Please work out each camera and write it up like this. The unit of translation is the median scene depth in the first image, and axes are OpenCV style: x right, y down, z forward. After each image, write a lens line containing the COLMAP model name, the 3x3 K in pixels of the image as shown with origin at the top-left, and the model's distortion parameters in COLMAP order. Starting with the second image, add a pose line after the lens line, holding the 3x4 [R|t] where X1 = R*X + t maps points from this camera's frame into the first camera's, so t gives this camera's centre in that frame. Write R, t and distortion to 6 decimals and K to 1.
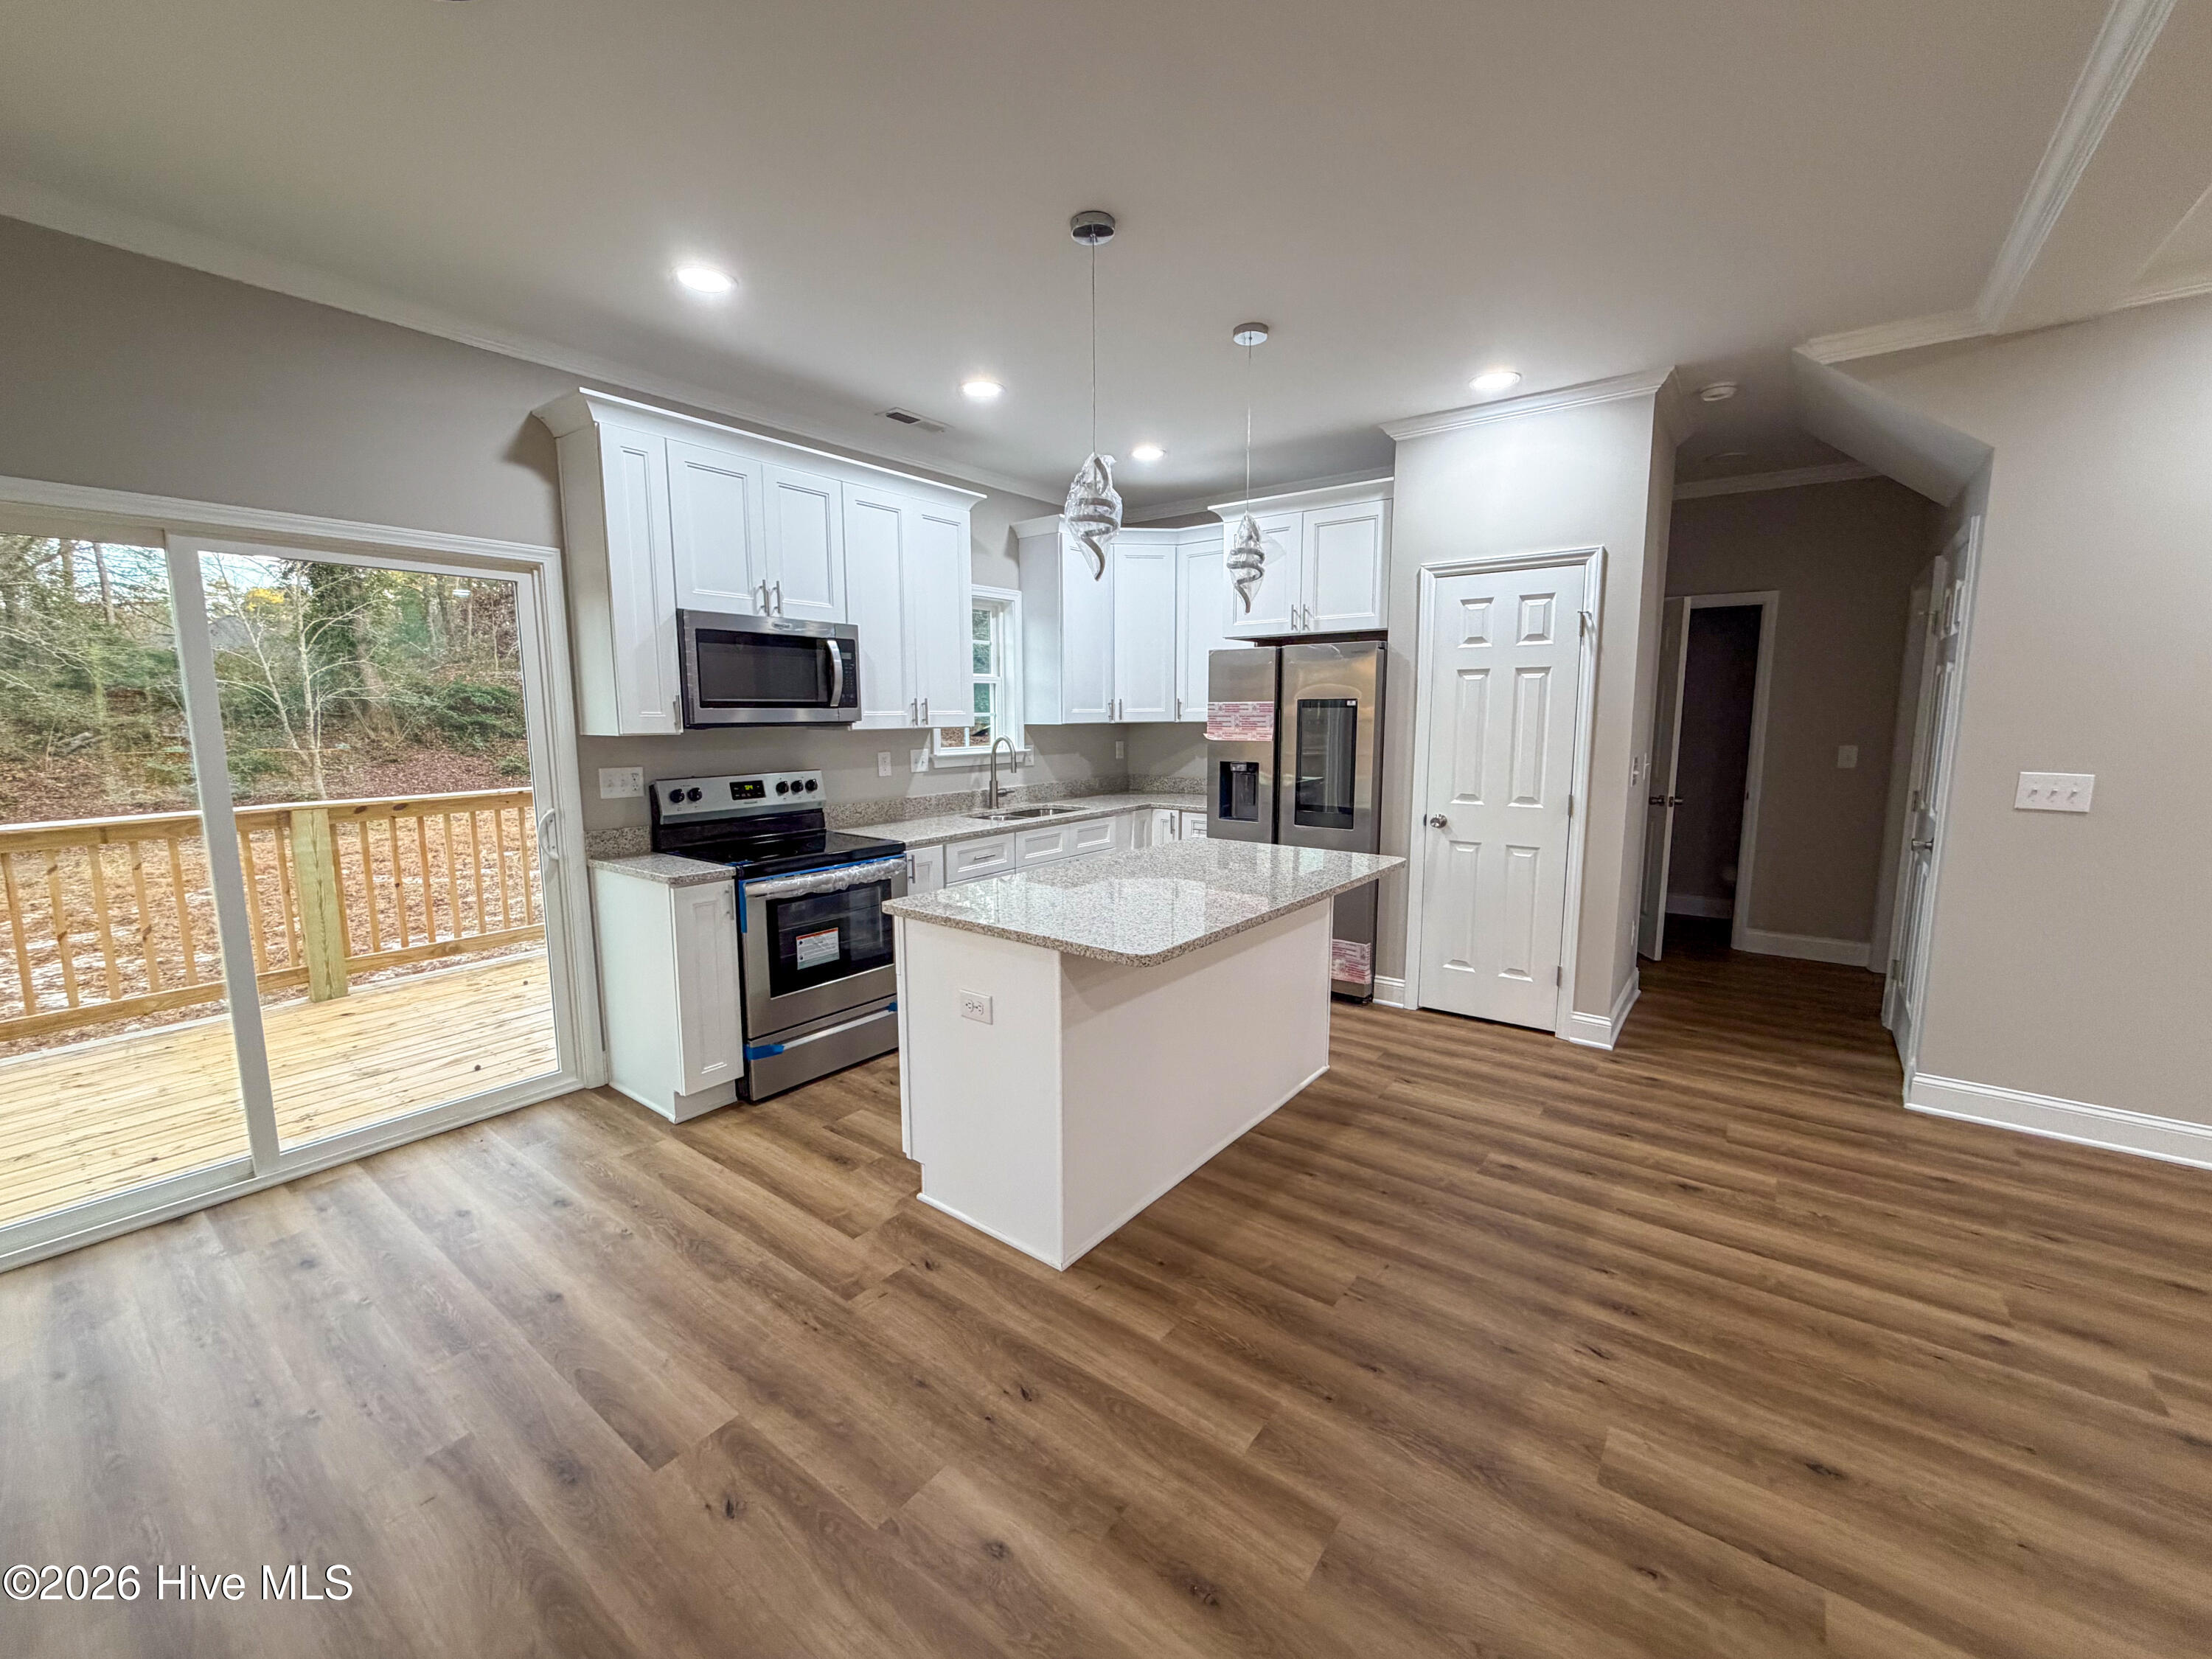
lens RADIAL K [[895.4, 0, 1103.9], [0, 895.4, 823.7], [0, 0, 1]] dist [0.002433, -0.000399]
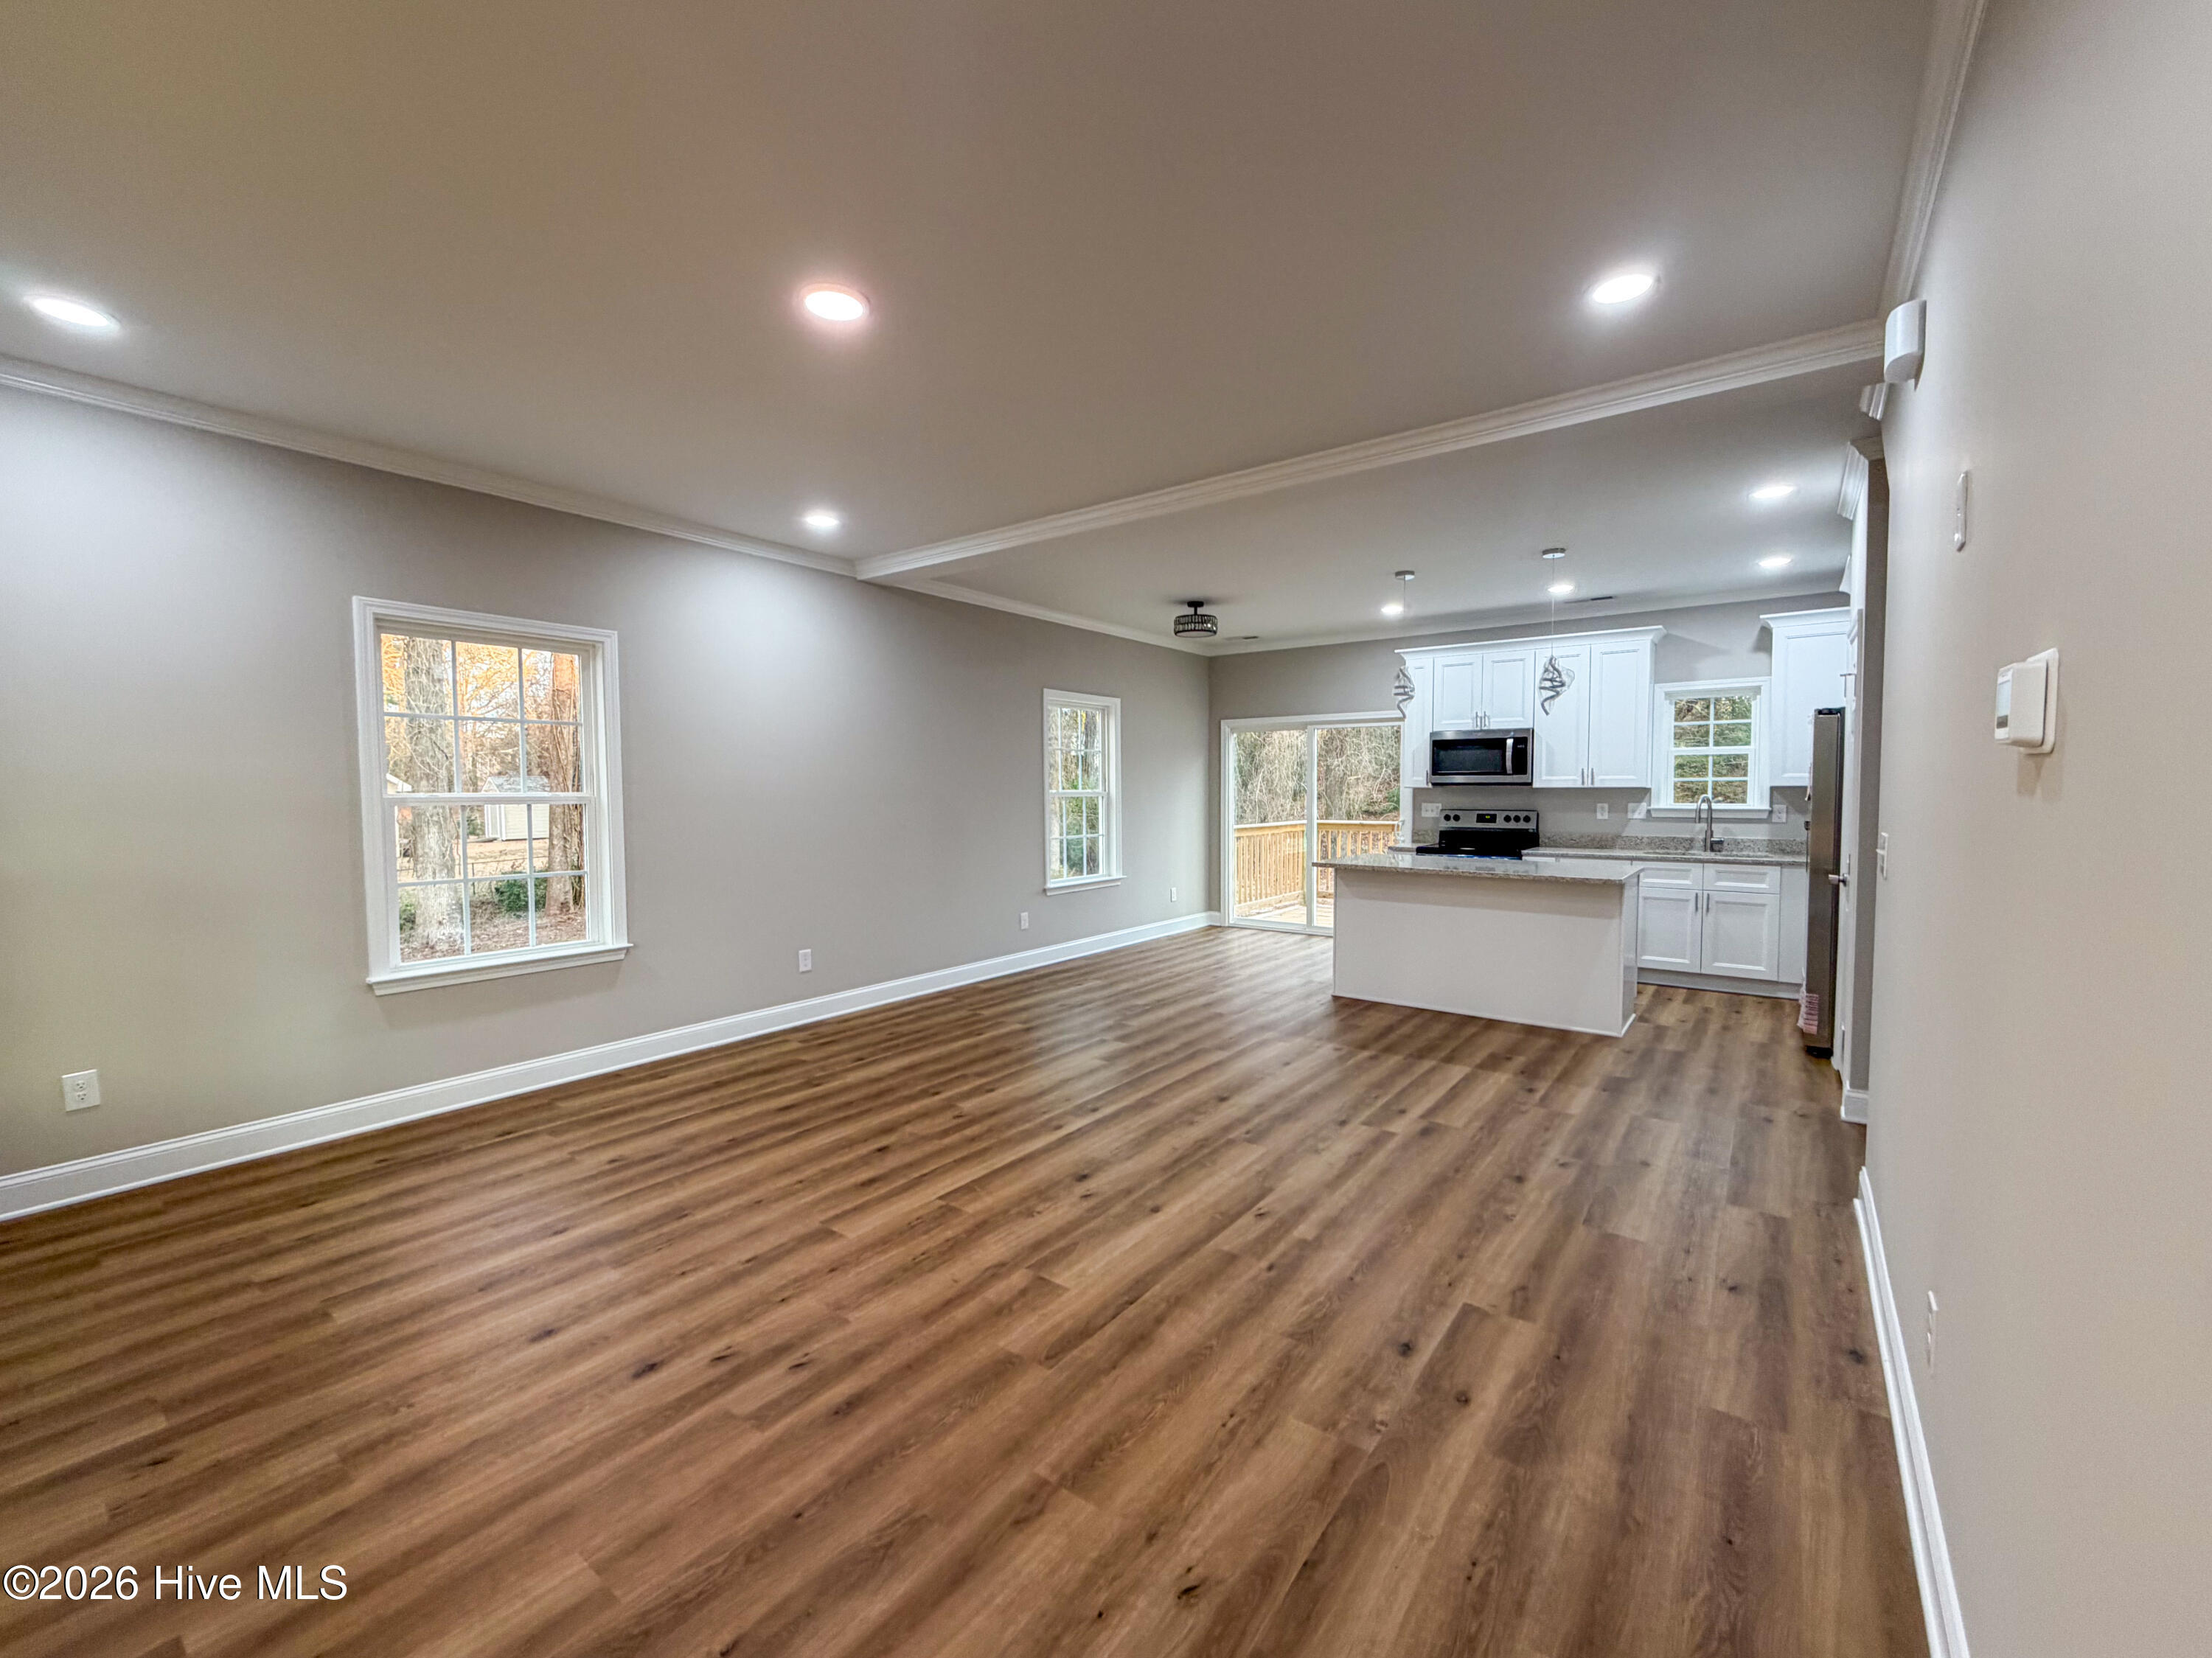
lens RADIAL K [[895.4, 0, 1078.6], [0, 895.4, 849.3], [0, 0, 1]] dist [0.002433, -0.000399]
pose [[-0.015219, 0.074034, -0.997140, 1.354128], [-0.120894, 0.989803, 0.075334, -0.009696], [0.992549, 0.121695, -0.006114, 0.134672]]
